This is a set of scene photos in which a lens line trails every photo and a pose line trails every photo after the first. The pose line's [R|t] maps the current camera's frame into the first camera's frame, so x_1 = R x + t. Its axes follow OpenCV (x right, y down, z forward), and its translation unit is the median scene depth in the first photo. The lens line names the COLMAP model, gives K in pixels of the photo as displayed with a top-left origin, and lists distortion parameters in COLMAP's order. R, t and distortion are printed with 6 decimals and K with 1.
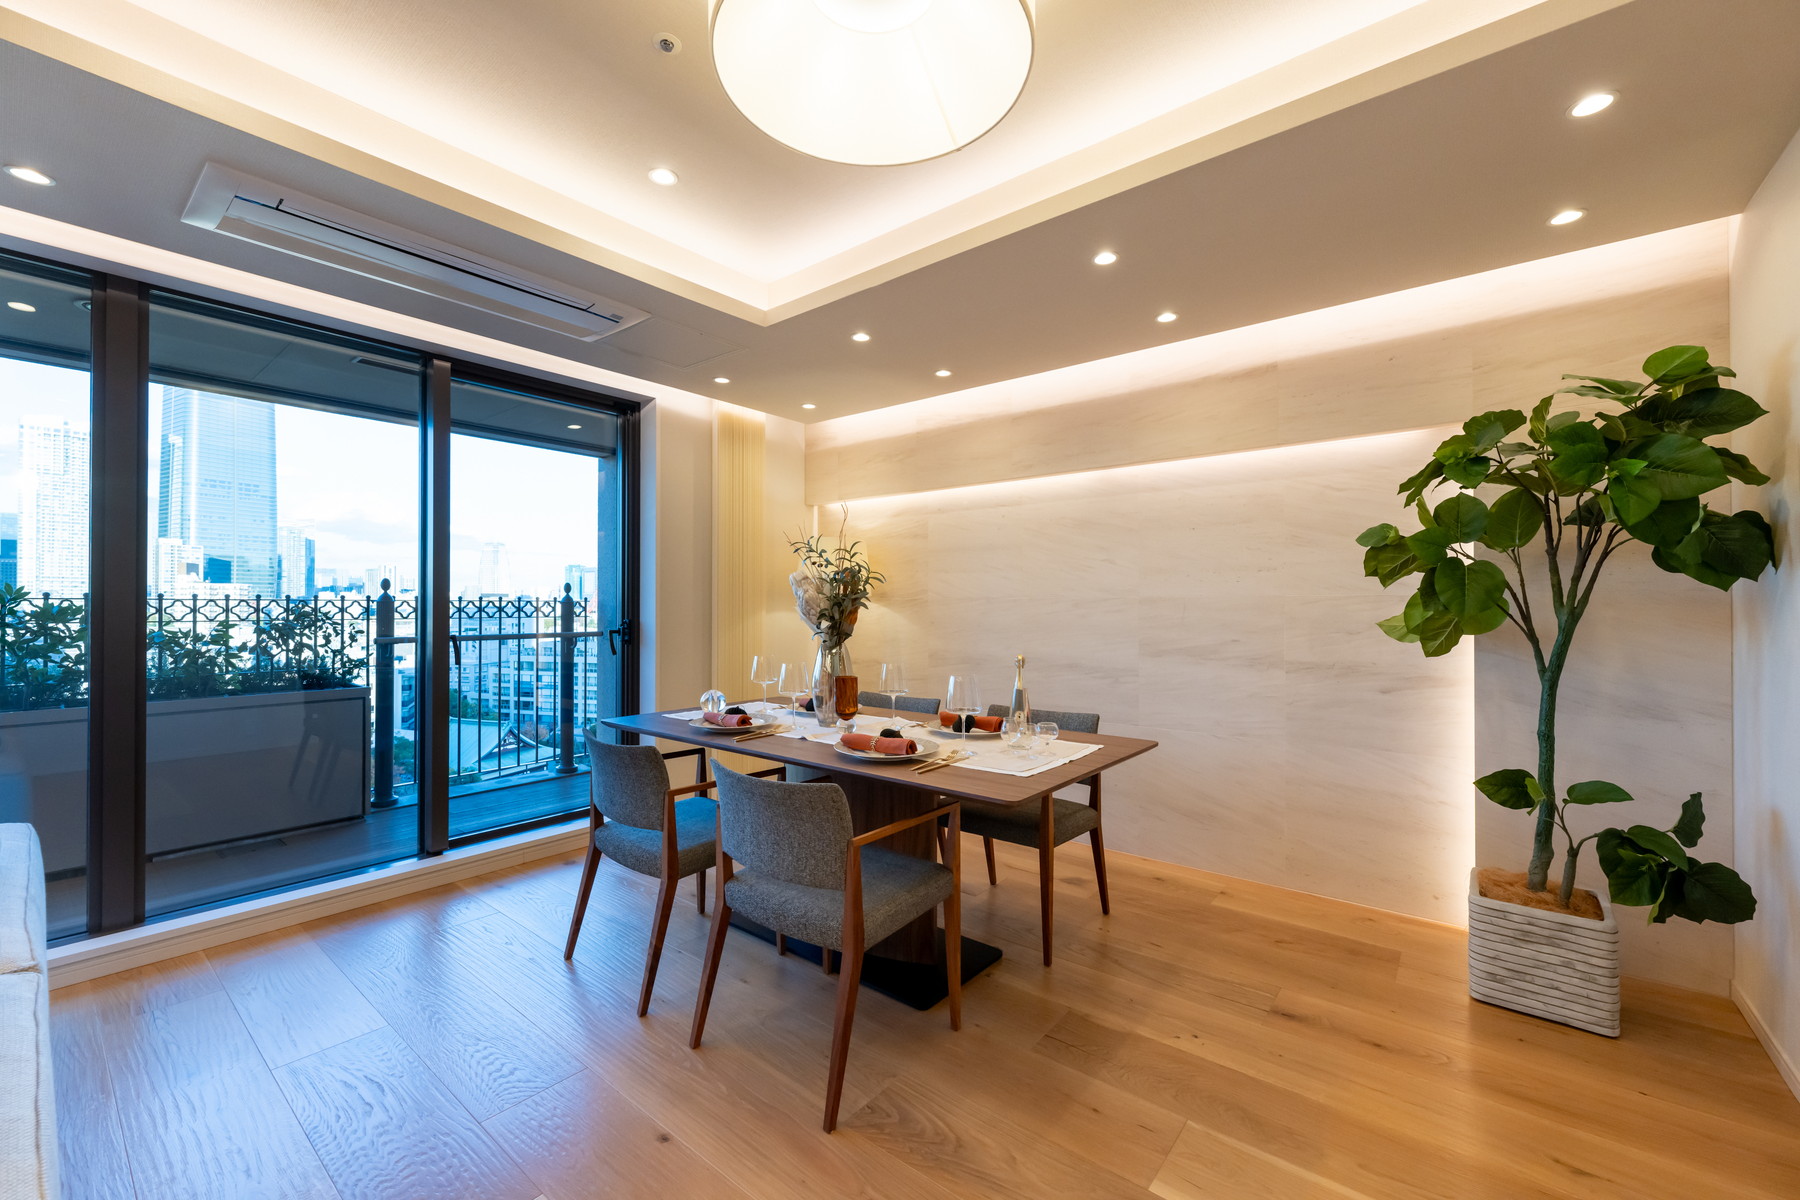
lens RADIAL K [[723.6, 0, 884.8], [0, 723.6, 601.9], [0, 0, 1]] dist [0.001526, 0.000053]
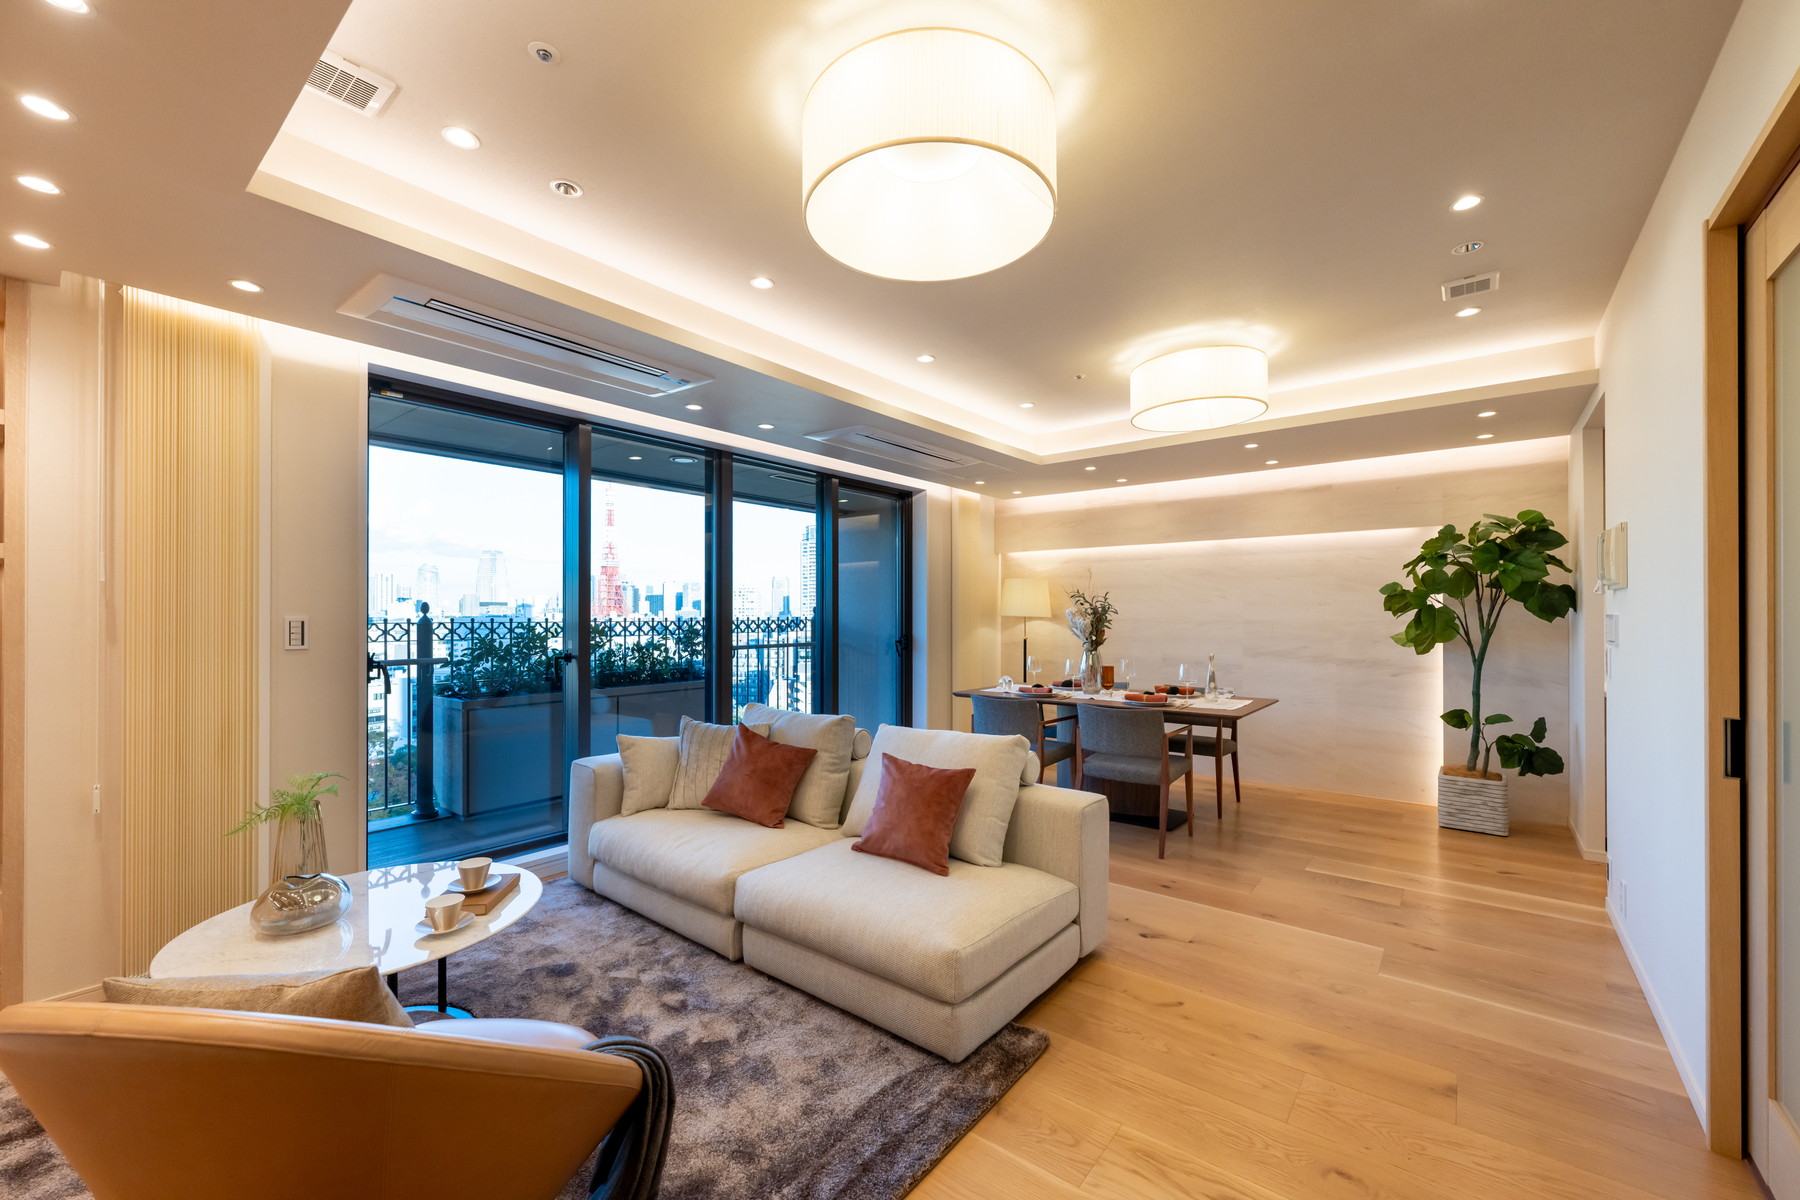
lens RADIAL K [[723.6, 0, 906.7], [0, 723.6, 614.0], [0, 0, 1]] dist [0.001526, 0.000053]
pose [[0.999665, -0.000393, 0.025887, -0.670670], [0.000302, 0.999994, 0.003527, -0.039125], [-0.025888, -0.003518, 0.999659, -0.905261]]
